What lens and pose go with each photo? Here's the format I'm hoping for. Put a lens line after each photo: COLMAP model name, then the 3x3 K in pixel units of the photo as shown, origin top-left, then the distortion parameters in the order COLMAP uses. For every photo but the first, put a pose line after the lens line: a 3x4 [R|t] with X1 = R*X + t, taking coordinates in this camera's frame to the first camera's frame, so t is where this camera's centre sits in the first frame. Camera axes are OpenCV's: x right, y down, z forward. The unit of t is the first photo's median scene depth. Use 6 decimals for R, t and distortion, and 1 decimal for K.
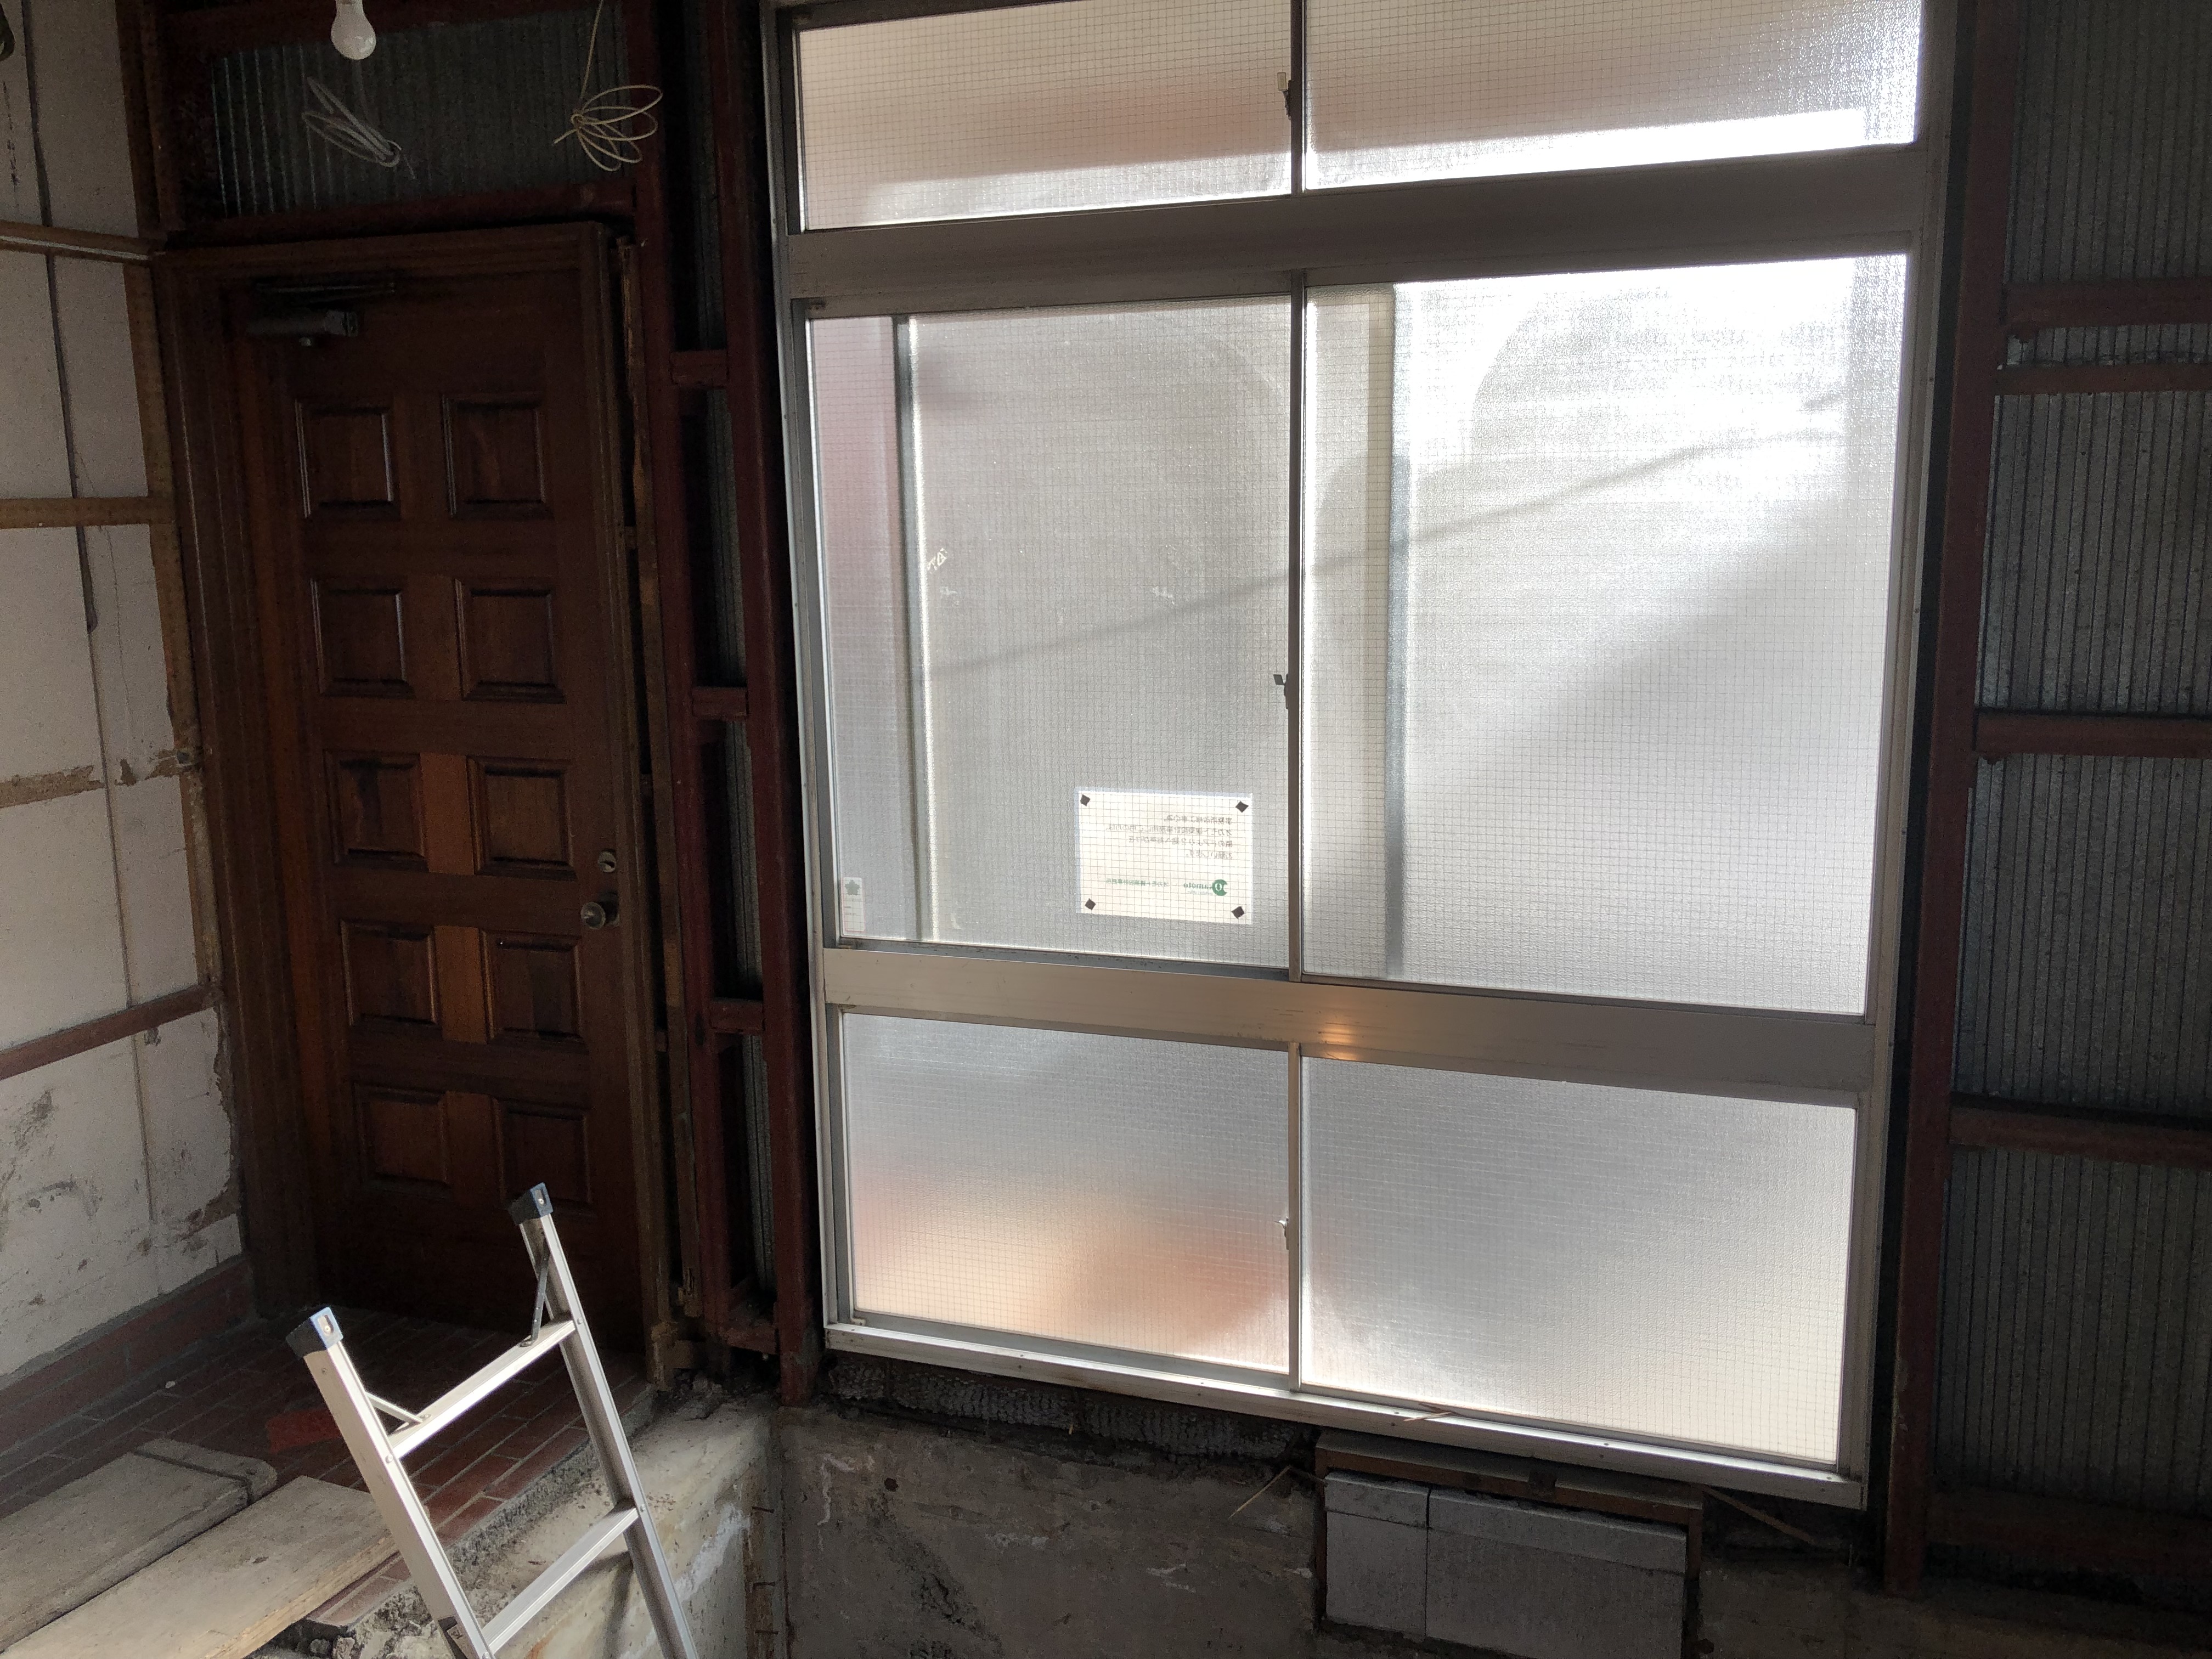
lens RADIAL K [[1829.6, 0, 1106.0], [0, 1829.6, 829.5], [0, 0, 1]] dist [0.045301, -0.048902]
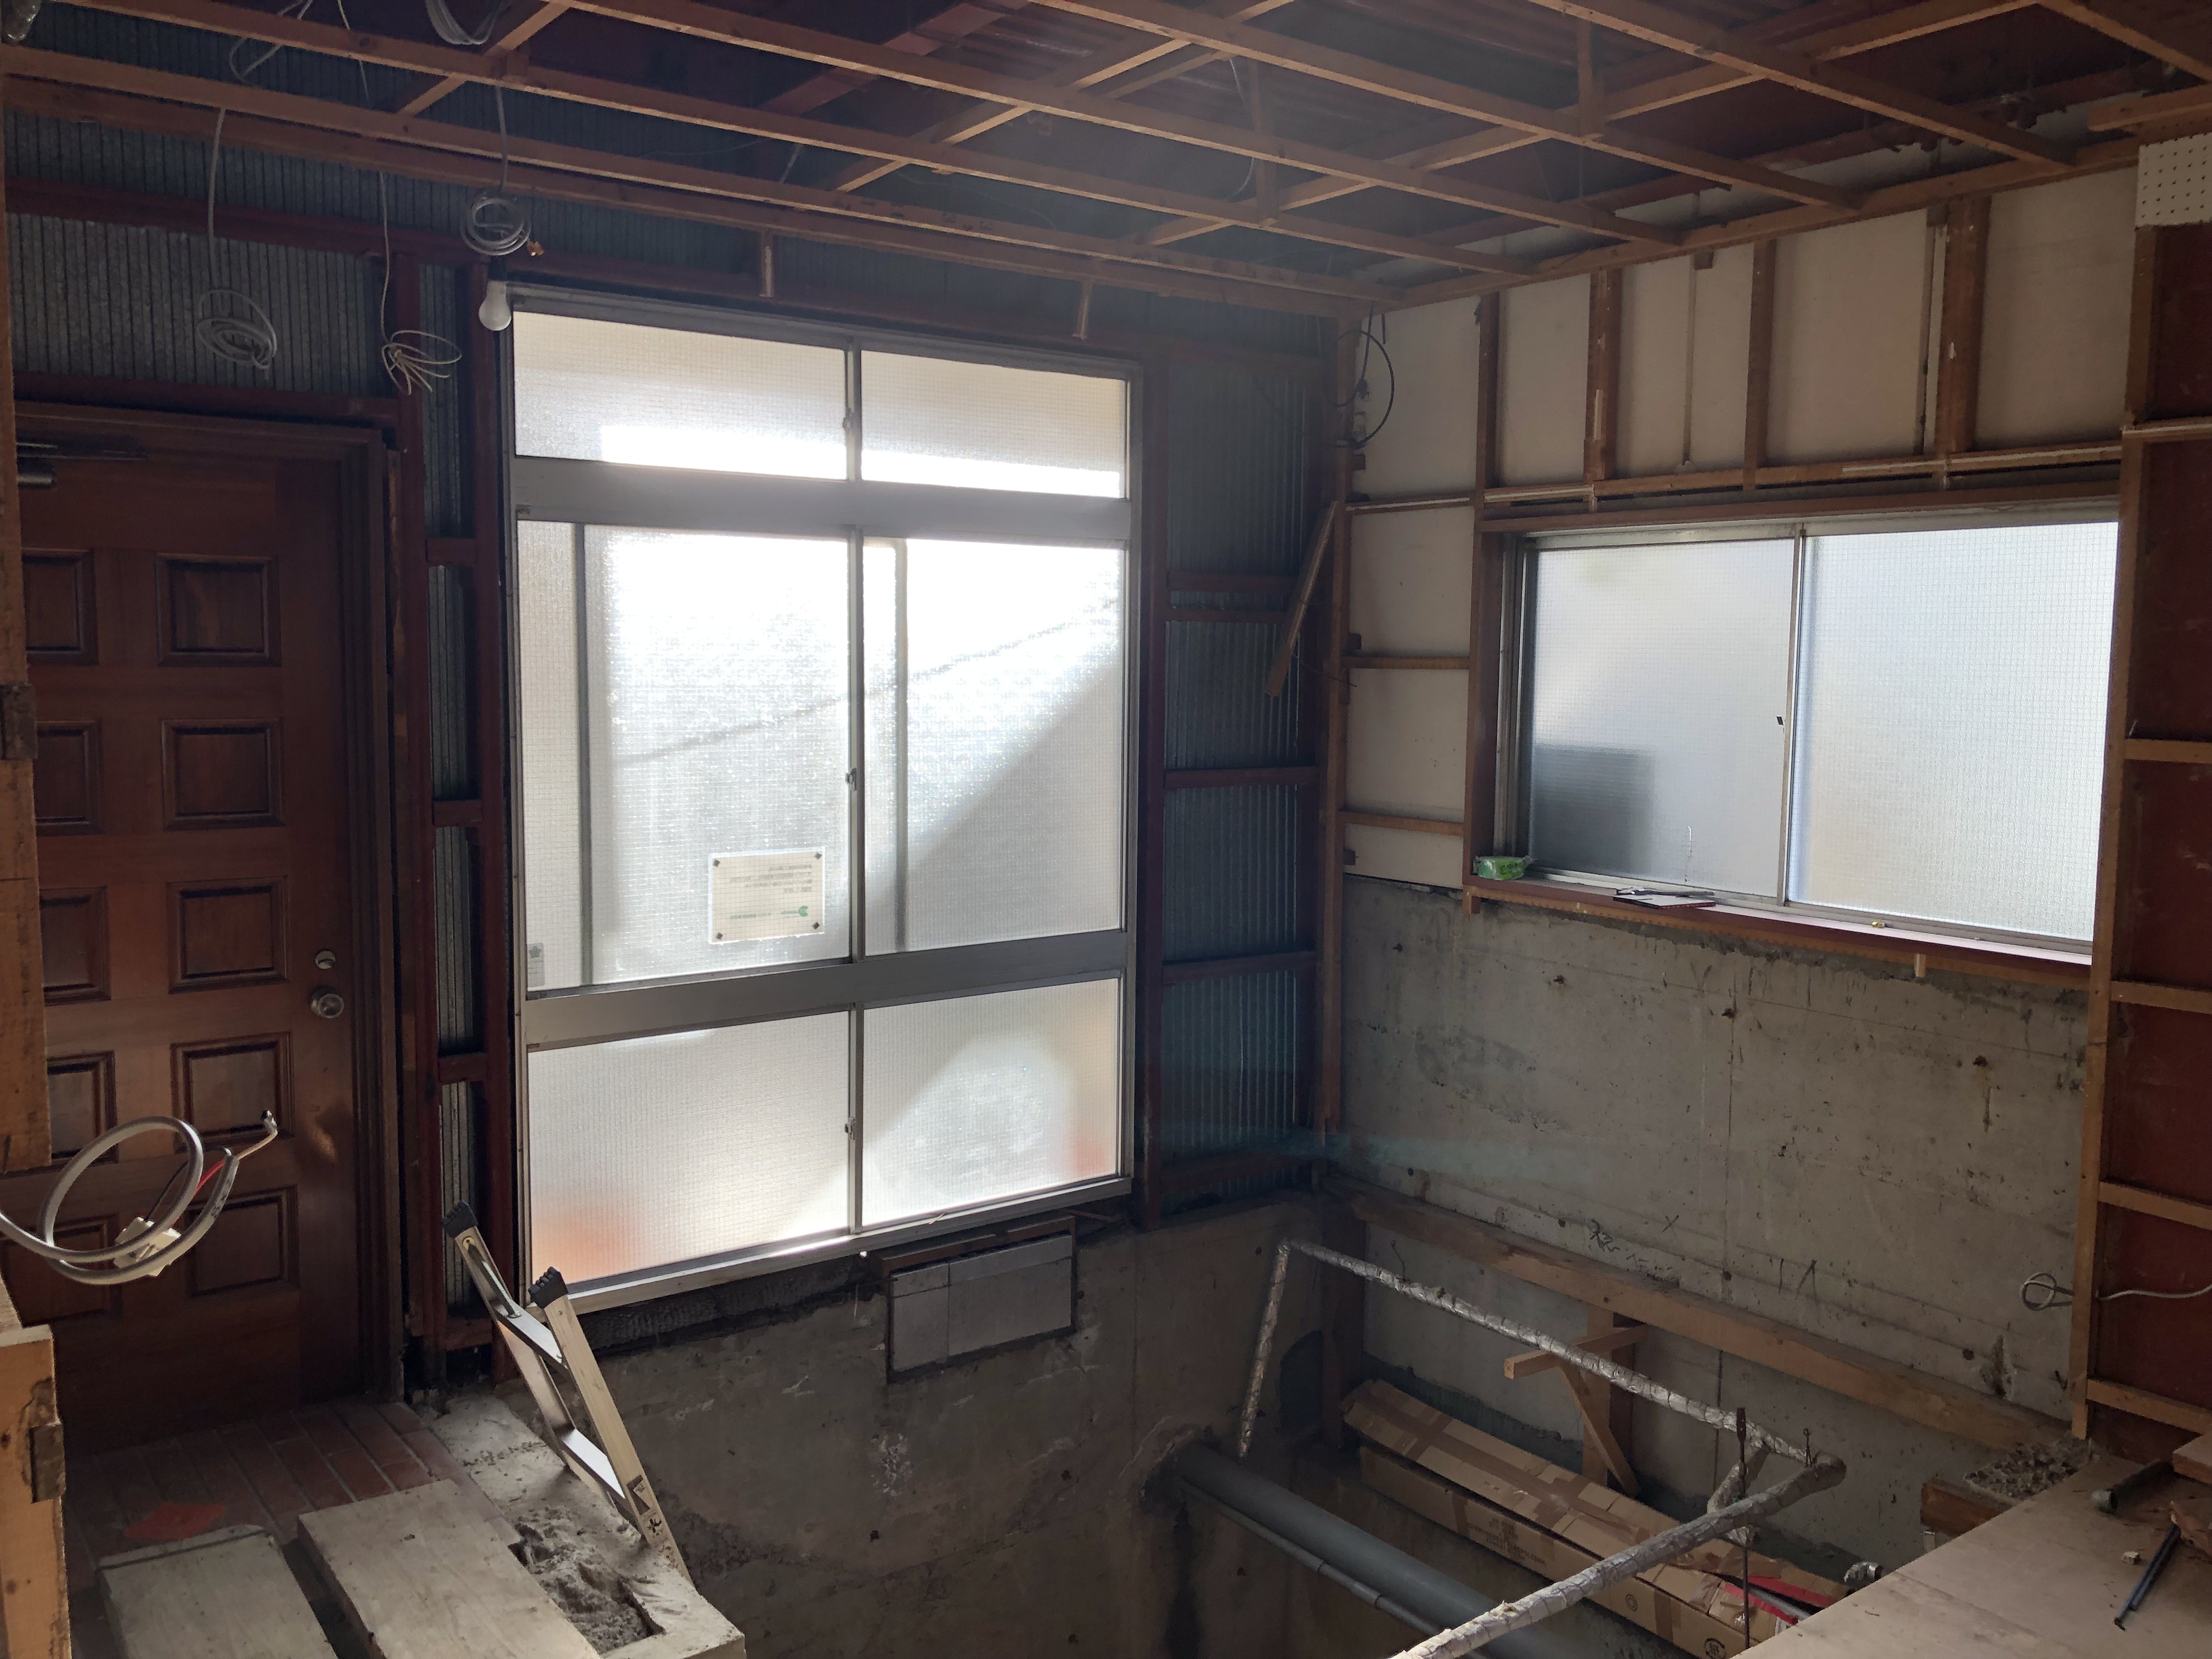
lens RADIAL K [[1829.6, 0, 1106.0], [0, 1829.6, 829.5], [0, 0, 1]] dist [0.045301, -0.048902]
pose [[0.556666, -0.061149, 0.828483, -1.060367], [0.130644, 0.991322, -0.014612, 0.019396], [-0.820399, 0.116370, 0.559824, -0.073309]]
